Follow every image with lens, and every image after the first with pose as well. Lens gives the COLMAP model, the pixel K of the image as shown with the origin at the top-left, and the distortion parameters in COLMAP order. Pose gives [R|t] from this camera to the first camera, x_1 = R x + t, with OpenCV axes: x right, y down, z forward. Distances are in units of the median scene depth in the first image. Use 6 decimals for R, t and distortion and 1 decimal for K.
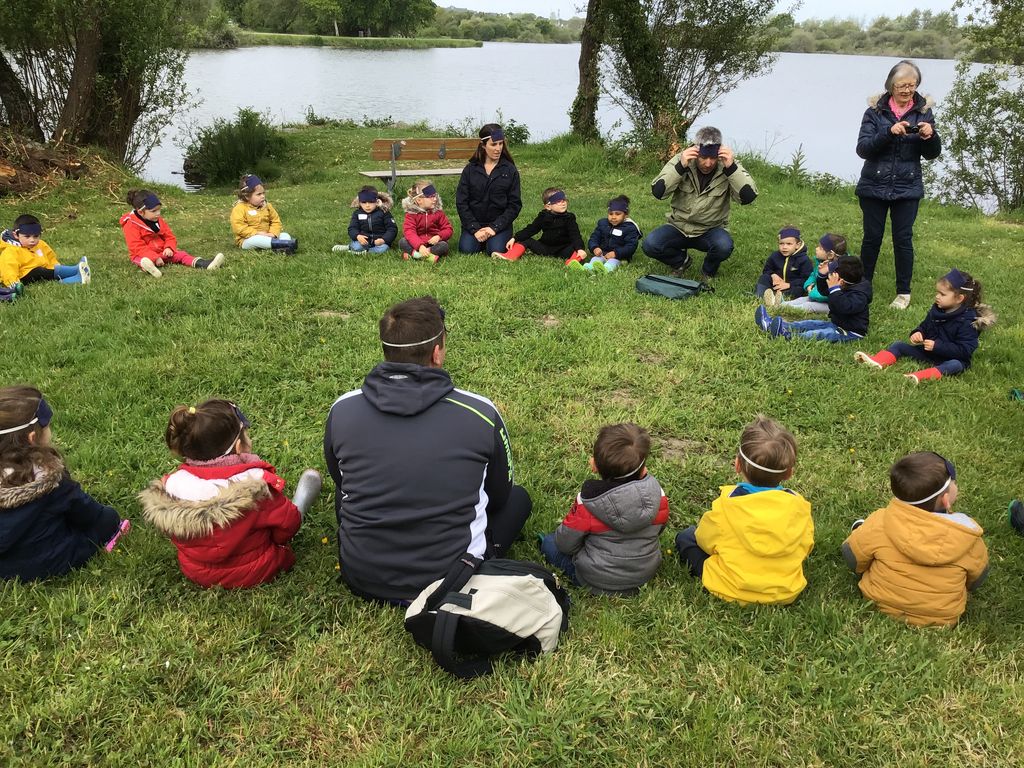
lens RADIAL K [[926.5, 0, 514.6], [0, 926.5, 387.9], [0, 0, 1]] dist [0.112945, -0.205115]
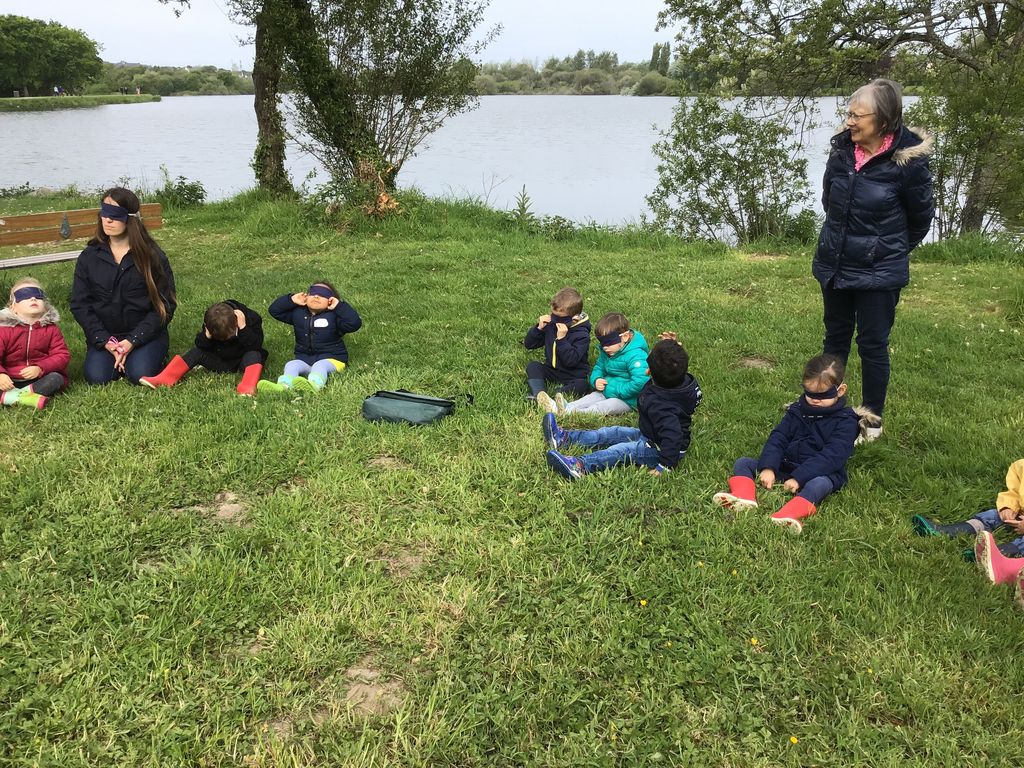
lens RADIAL K [[926.3, 0, 516.9], [0, 926.3, 382.0], [0, 0, 1]] dist [0.104304, -0.166901]
pose [[0.950239, -0.131932, 0.282207, 0.025180], [0.146050, 0.988838, -0.029493, -0.048256], [-0.275166, 0.069242, 0.958900, 0.162869]]
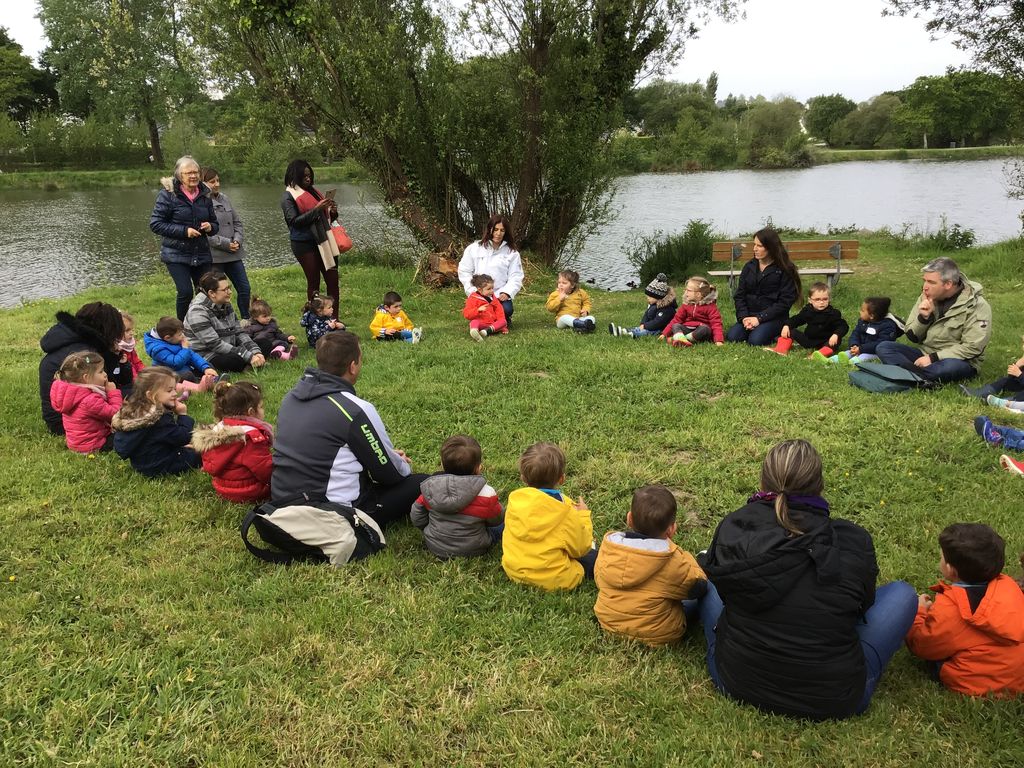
lens RADIAL K [[926.5, 0, 514.6], [0, 926.5, 387.9], [0, 0, 1]] dist [0.112945, -0.205115]
pose [[0.827714, 0.082530, -0.555048, 0.206343], [-0.146311, 0.986653, -0.071482, 0.014670], [0.541740, 0.140376, 0.828742, -0.020266]]
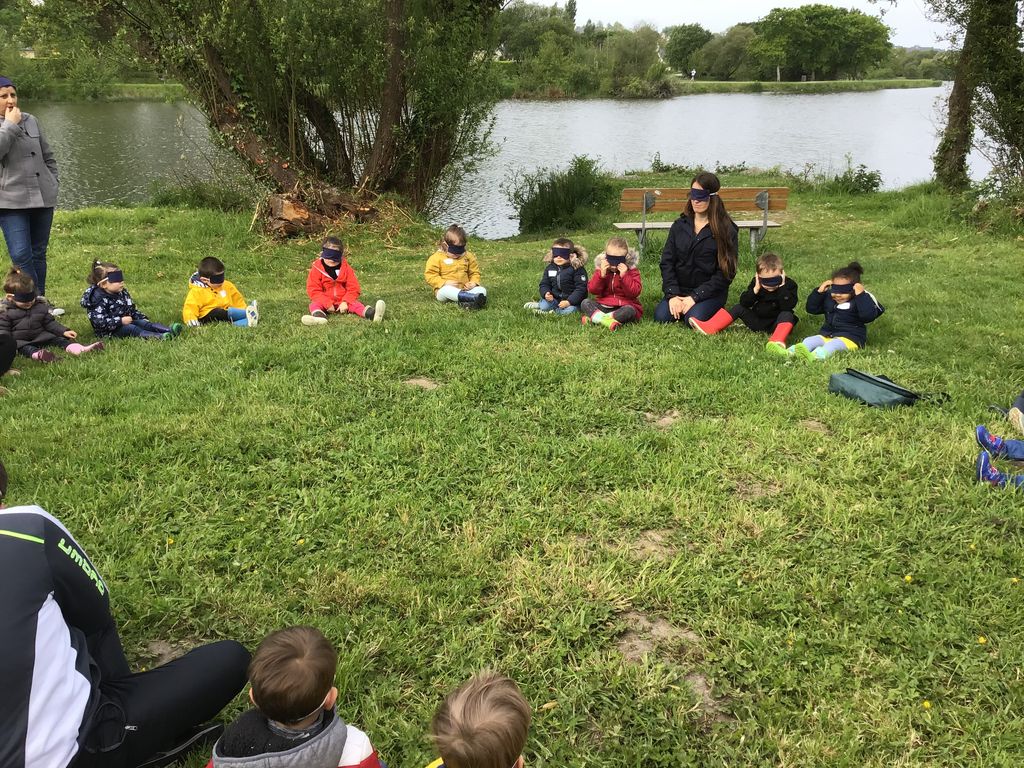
lens RADIAL K [[926.5, 0, 514.6], [0, 926.5, 387.9], [0, 0, 1]] dist [0.112945, -0.205115]
pose [[0.900899, 0.103993, -0.421387, 0.115247], [-0.122827, 0.992270, -0.017716, -0.030663], [0.416287, 0.067718, 0.906708, 0.100592]]
